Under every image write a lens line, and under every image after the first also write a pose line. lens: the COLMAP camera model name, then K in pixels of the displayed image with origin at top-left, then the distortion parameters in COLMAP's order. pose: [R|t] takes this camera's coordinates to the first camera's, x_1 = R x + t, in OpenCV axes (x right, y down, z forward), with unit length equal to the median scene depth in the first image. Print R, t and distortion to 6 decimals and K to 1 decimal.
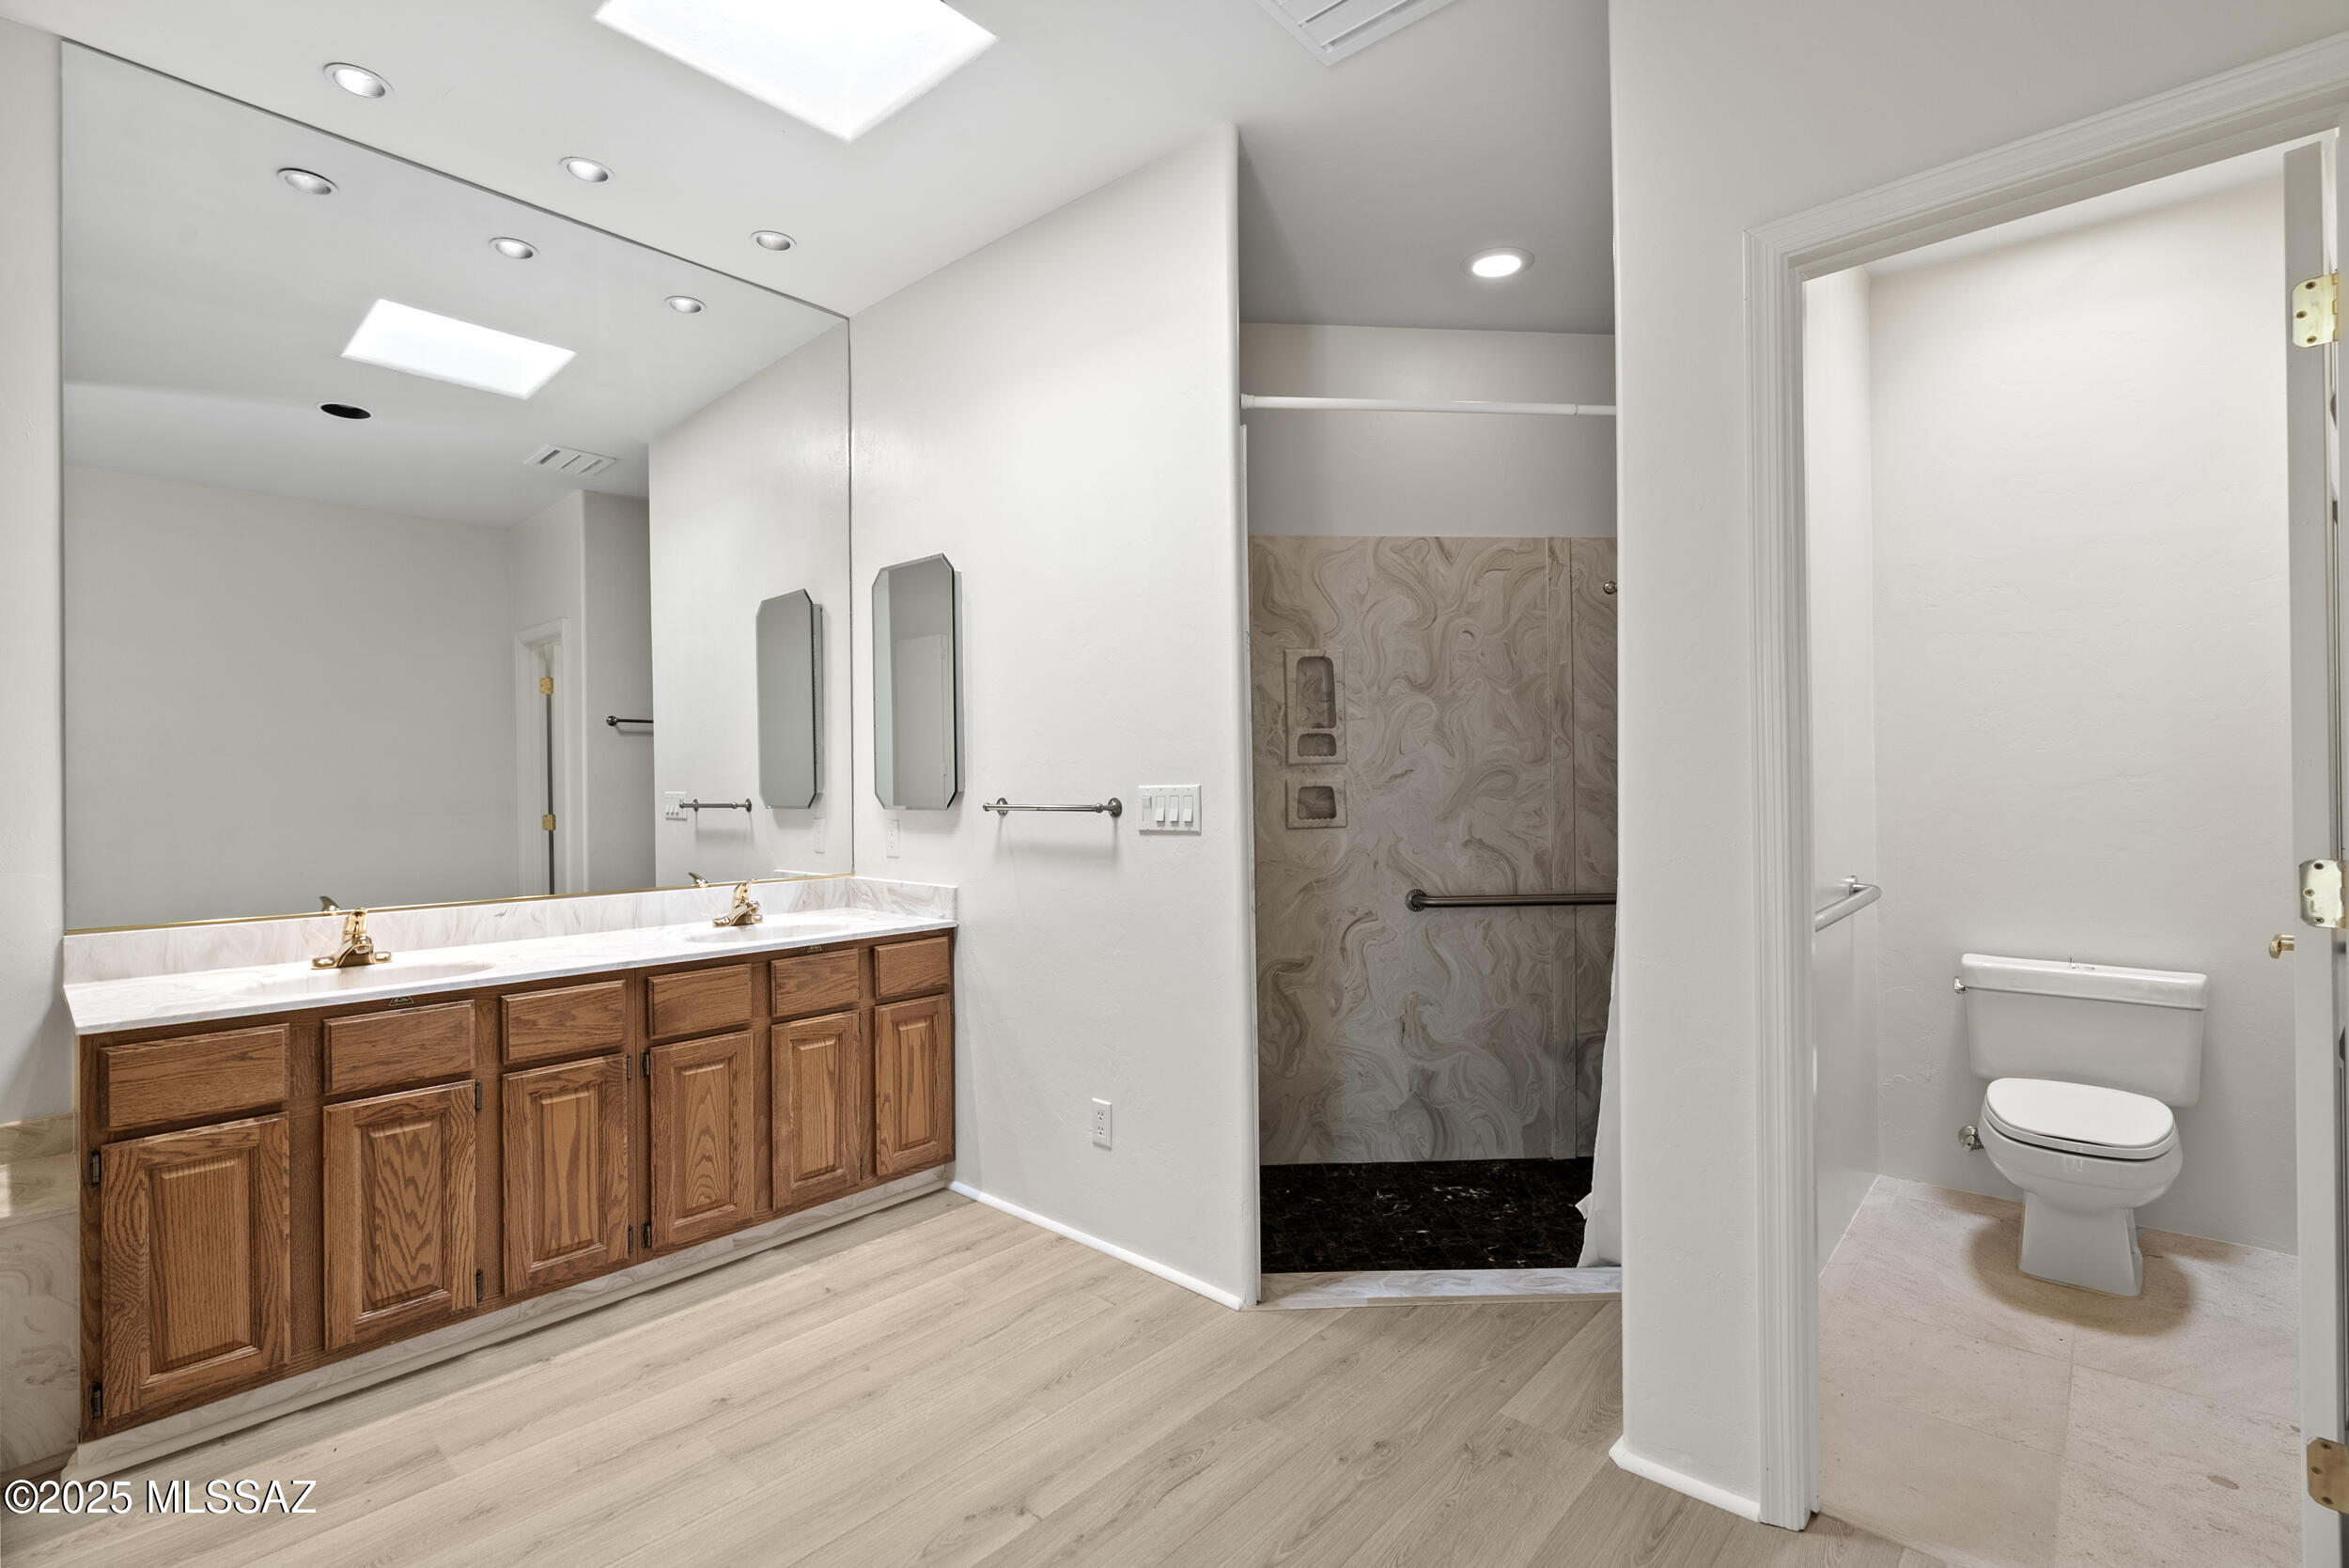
lens RADIAL K [[1067.9, 0, 1171.6], [0, 1067.9, 784.7], [0, 0, 1]] dist [-0.005917, 0.003326]
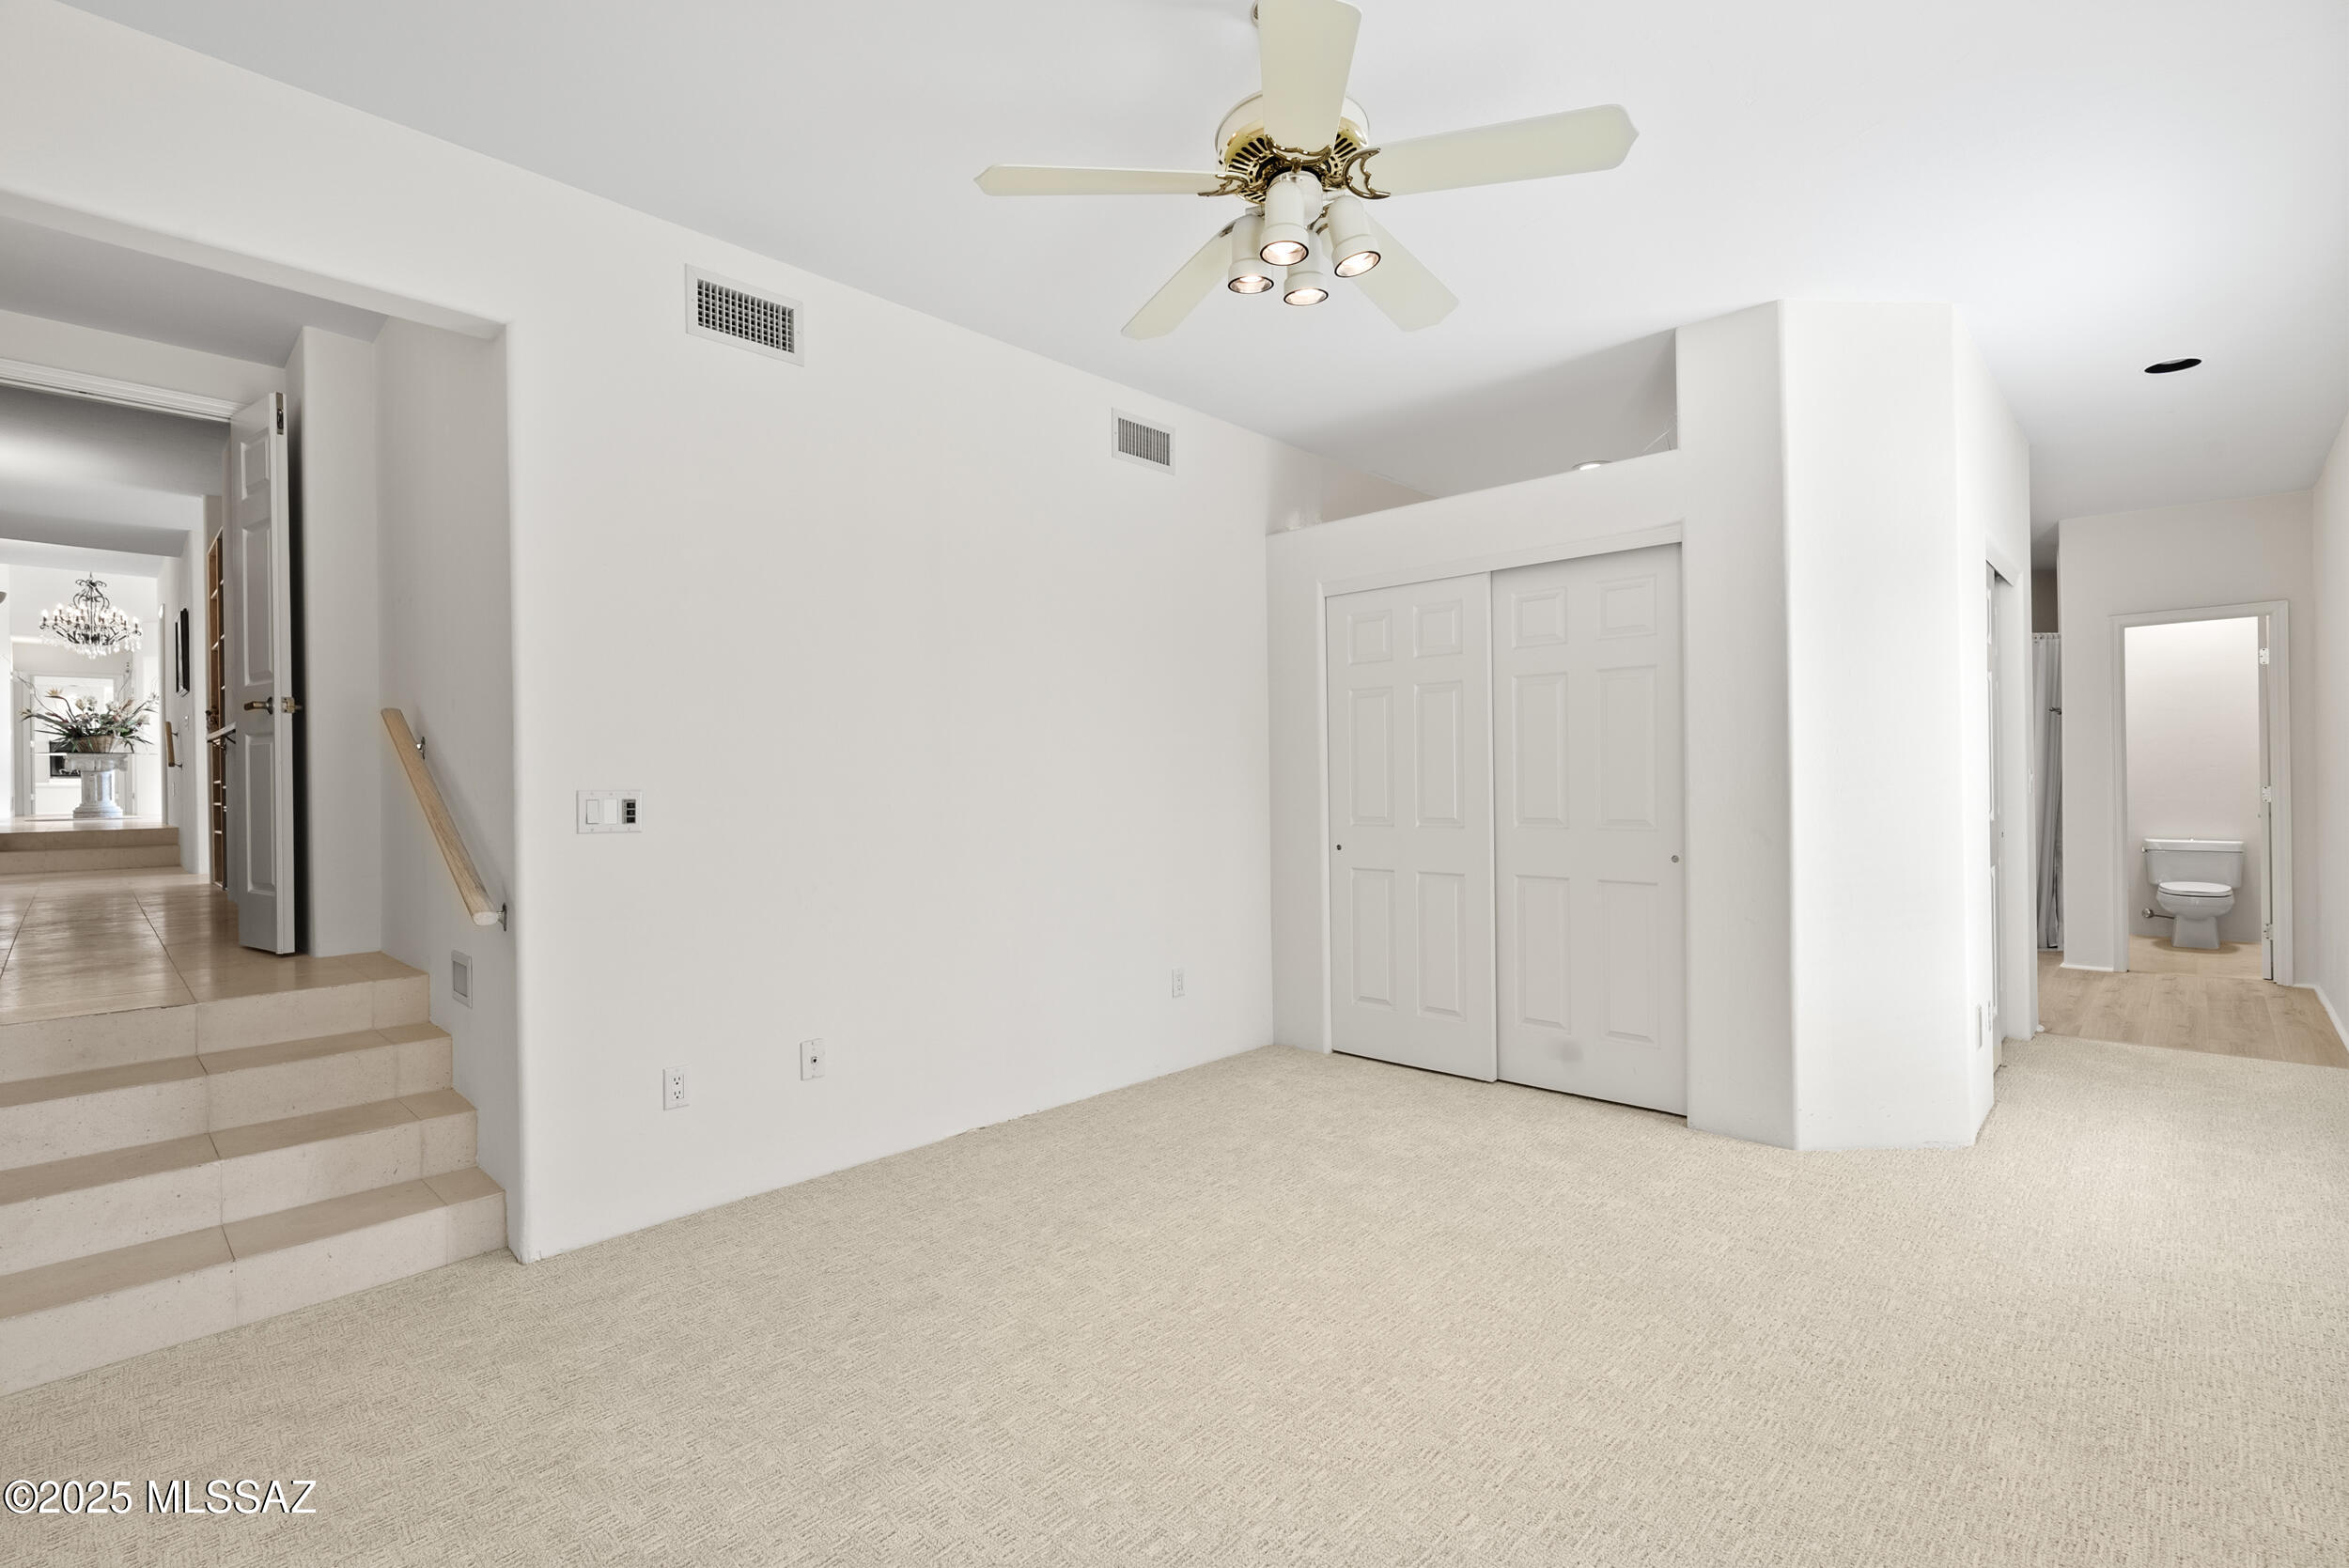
lens RADIAL K [[1067.9, 0, 1177.4], [0, 1067.9, 779.2], [0, 0, 1]] dist [-0.005917, 0.003326]
pose [[0.999603, -0.002454, -0.028071, -1.801629], [0.002586, 0.999986, 0.004662, 0.001174], [0.028059, -0.004732, 0.999595, -1.934642]]
